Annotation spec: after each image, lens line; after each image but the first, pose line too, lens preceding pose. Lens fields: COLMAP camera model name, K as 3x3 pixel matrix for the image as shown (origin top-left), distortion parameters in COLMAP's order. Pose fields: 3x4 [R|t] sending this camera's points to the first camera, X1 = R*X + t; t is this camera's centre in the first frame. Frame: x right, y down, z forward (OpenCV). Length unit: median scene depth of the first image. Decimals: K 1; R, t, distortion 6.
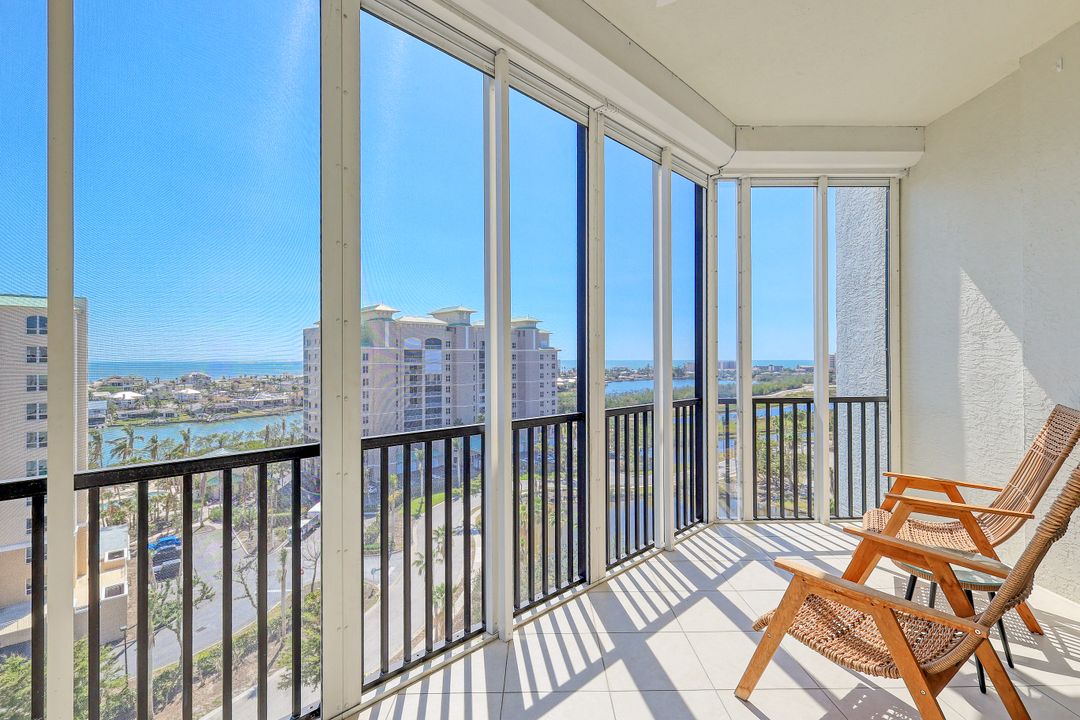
lens RADIAL K [[483.9, 0, 543.0], [0, 483.9, 356.0], [0, 0, 1]] dist [-0.000339, 0.001421]
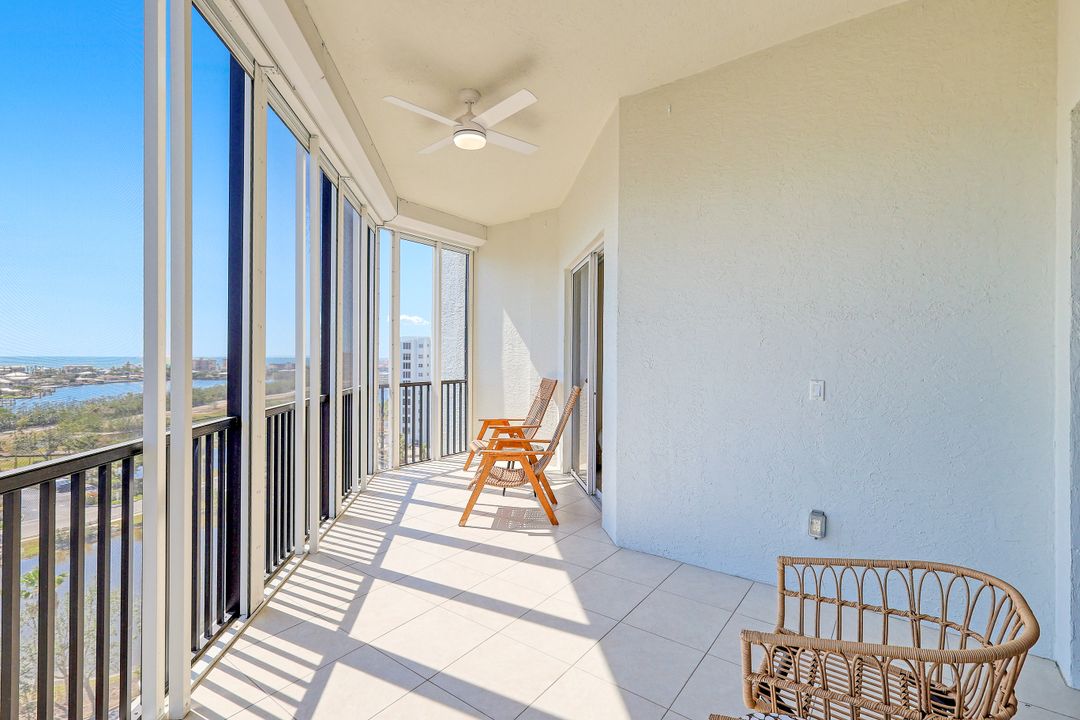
lens RADIAL K [[483.9, 0, 537.0], [0, 483.9, 355.6], [0, 0, 1]] dist [-0.000339, 0.001421]
pose [[0.610202, 0.009094, 0.792193, -0.469479], [-0.012815, 0.999917, -0.001608, 0.000986], [-0.792142, -0.009171, 0.610268, -0.219096]]
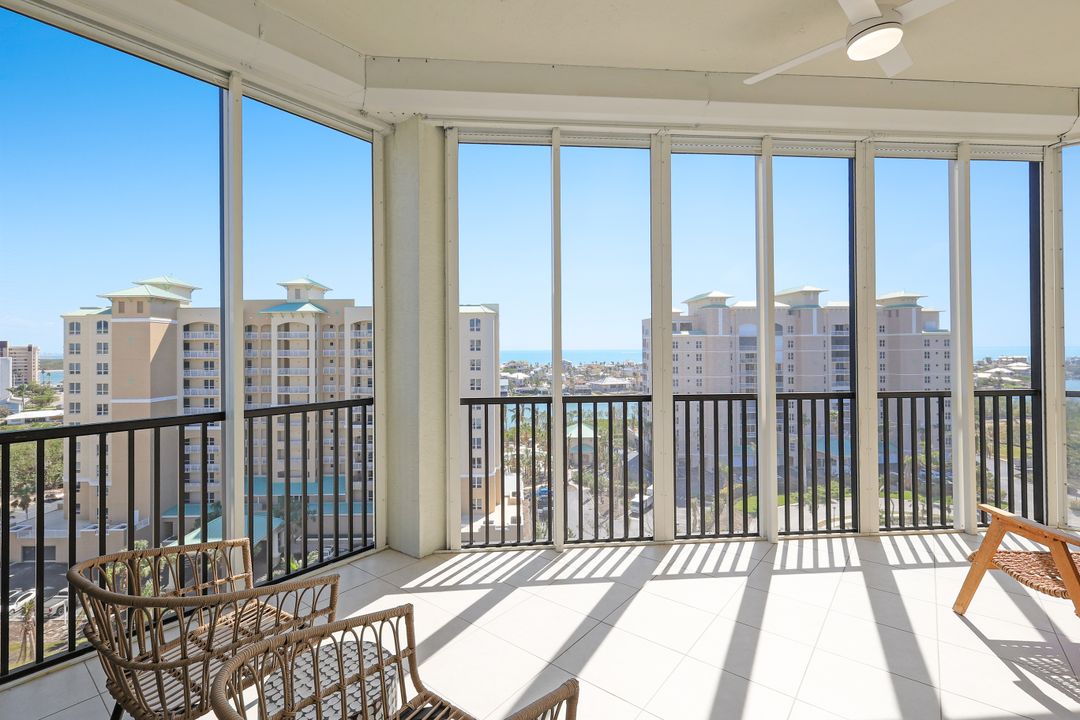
lens RADIAL K [[483.9, 0, 525.5], [0, 483.9, 351.0], [0, 0, 1]] dist [-0.000339, 0.001421]
pose [[0.767084, -0.001752, -0.641544, 0.165360], [0.011173, 0.999881, 0.010629, -0.004581], [0.641449, -0.015321, 0.767013, -0.332806]]
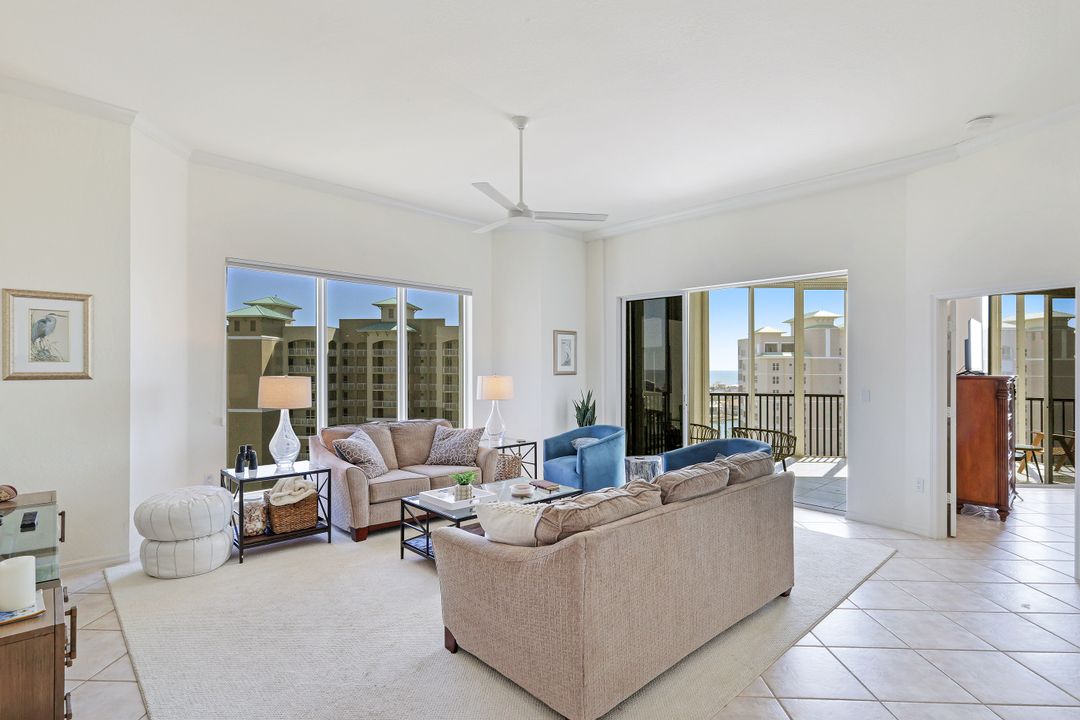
lens RADIAL K [[493.5, 0, 544.1], [0, 493.5, 373.6], [0, 0, 1]] dist [-0.013077, 0.003585]
pose [[0.670937, 0.012642, -0.741407, 0.577678], [-0.001195, 0.999872, 0.015968, -0.026584], [0.741514, -0.009827, 0.670866, -1.608695]]
